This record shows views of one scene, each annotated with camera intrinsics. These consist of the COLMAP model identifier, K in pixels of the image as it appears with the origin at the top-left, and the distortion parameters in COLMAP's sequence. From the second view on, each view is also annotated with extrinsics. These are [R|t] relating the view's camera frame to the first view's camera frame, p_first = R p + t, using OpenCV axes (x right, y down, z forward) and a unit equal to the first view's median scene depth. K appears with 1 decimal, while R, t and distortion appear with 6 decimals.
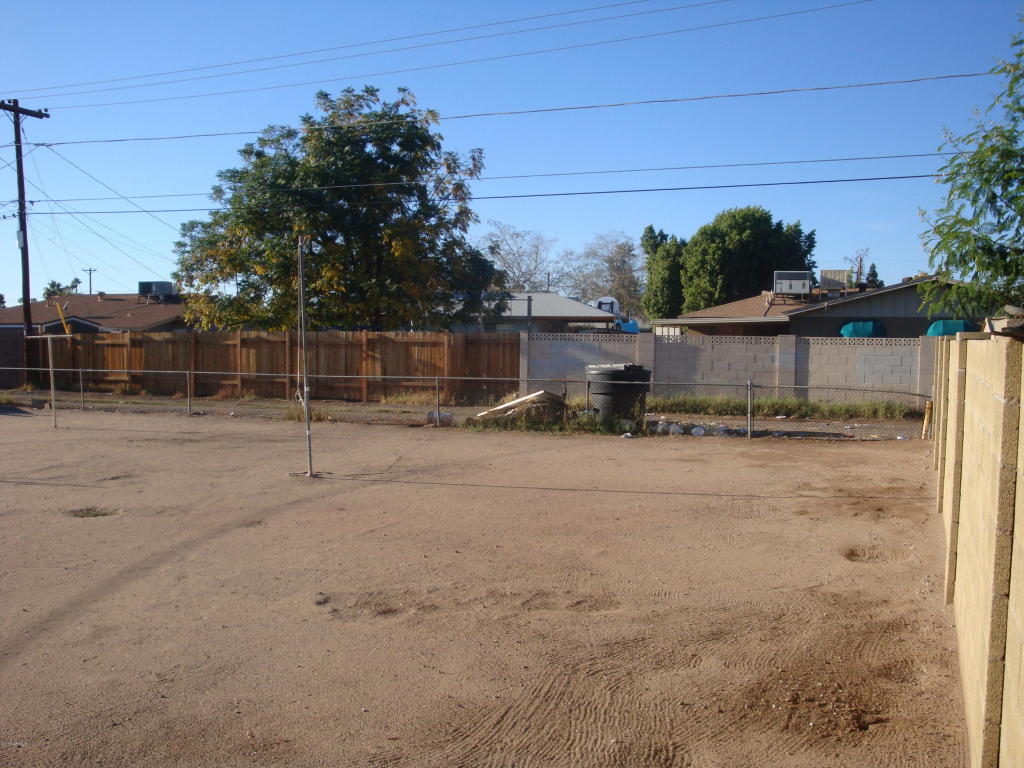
lens RADIAL K [[919.6, 0, 514.6], [0, 919.6, 406.0], [0, 0, 1]] dist [-0.170013, 0.140552]
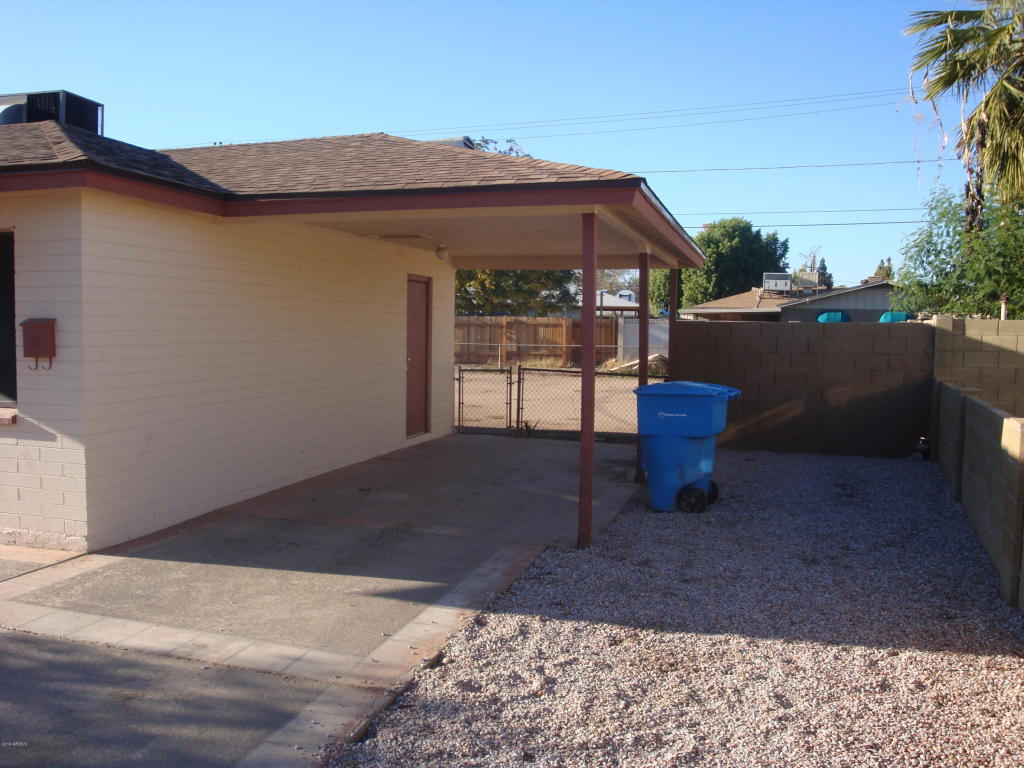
lens RADIAL K [[919.6, 0, 514.2], [0, 919.6, 395.0], [0, 0, 1]] dist [-0.170013, 0.140552]
pose [[0.998240, 0.000589, 0.059308, -0.233868], [-0.000715, 0.999998, 0.002098, 0.039000], [-0.059307, -0.002137, 0.998238, -0.446296]]
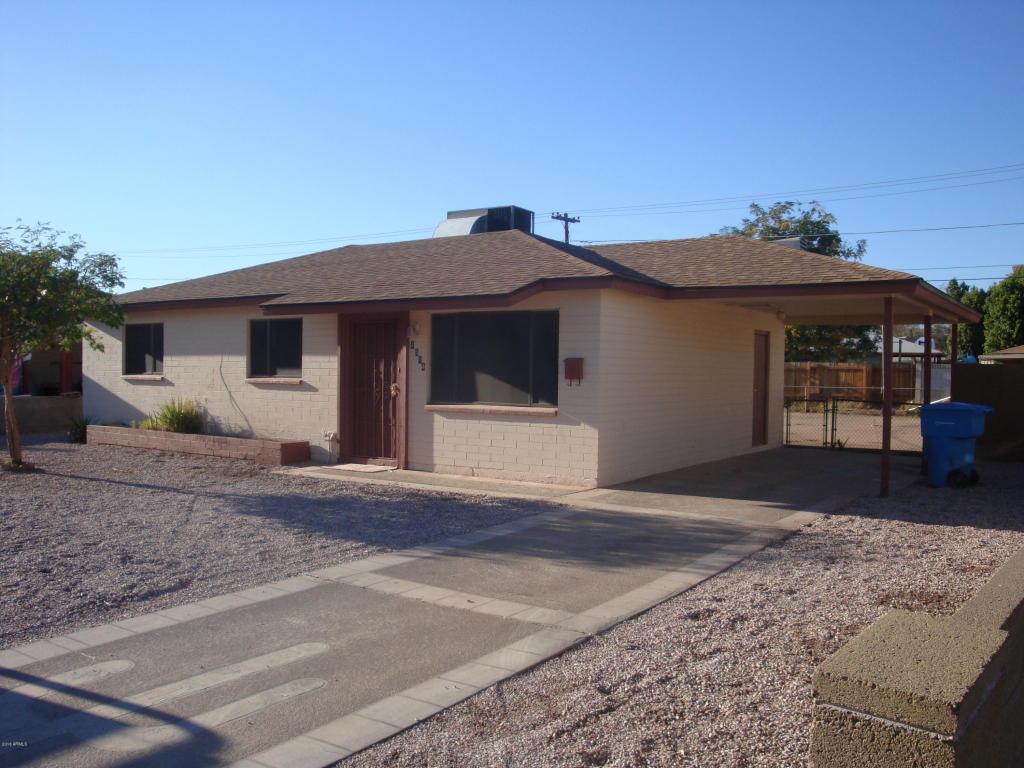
lens RADIAL K [[919.6, 0, 511.6], [0, 919.6, 394.2], [0, 0, 1]] dist [-0.170013, 0.140552]
pose [[0.967077, 0.012217, -0.254191, -0.263089], [-0.024605, 0.998656, -0.045615, 0.058830], [0.253292, 0.050367, 0.966078, -0.651623]]
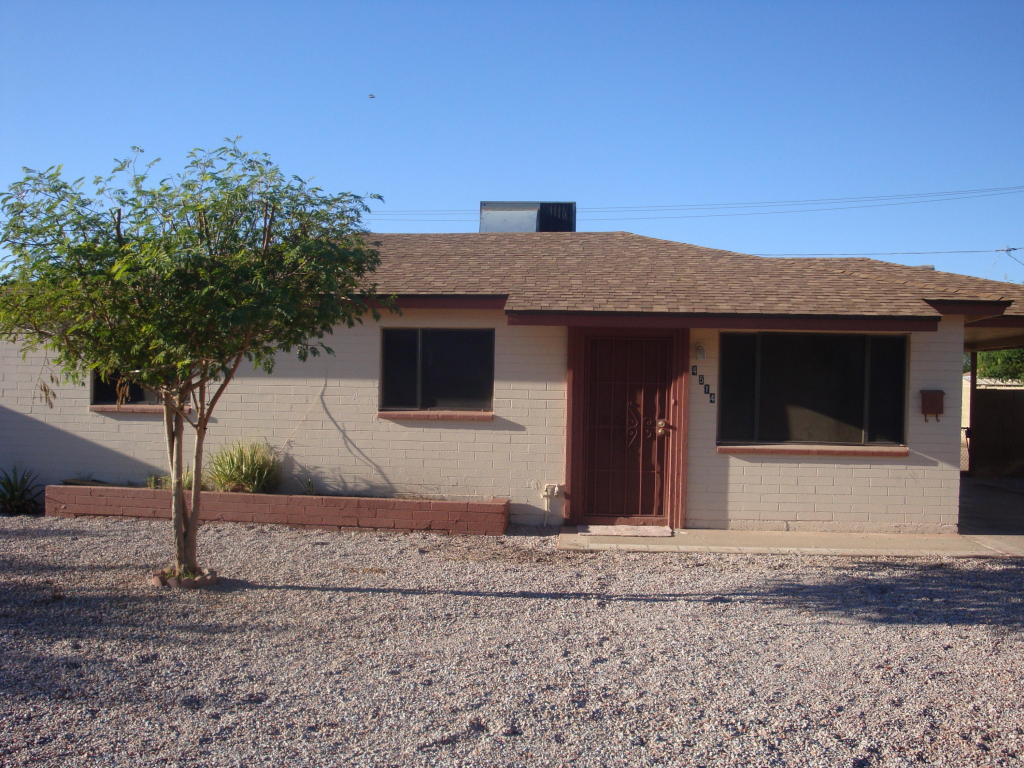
lens RADIAL K [[919.6, 0, 510.8], [0, 919.6, 384.8], [0, 0, 1]] dist [-0.170013, 0.140552]
pose [[0.972911, 0.008321, 0.231032, -0.630629], [0.007673, 0.997639, -0.068243, 0.041900], [-0.231054, 0.068167, 0.970550, -0.540457]]
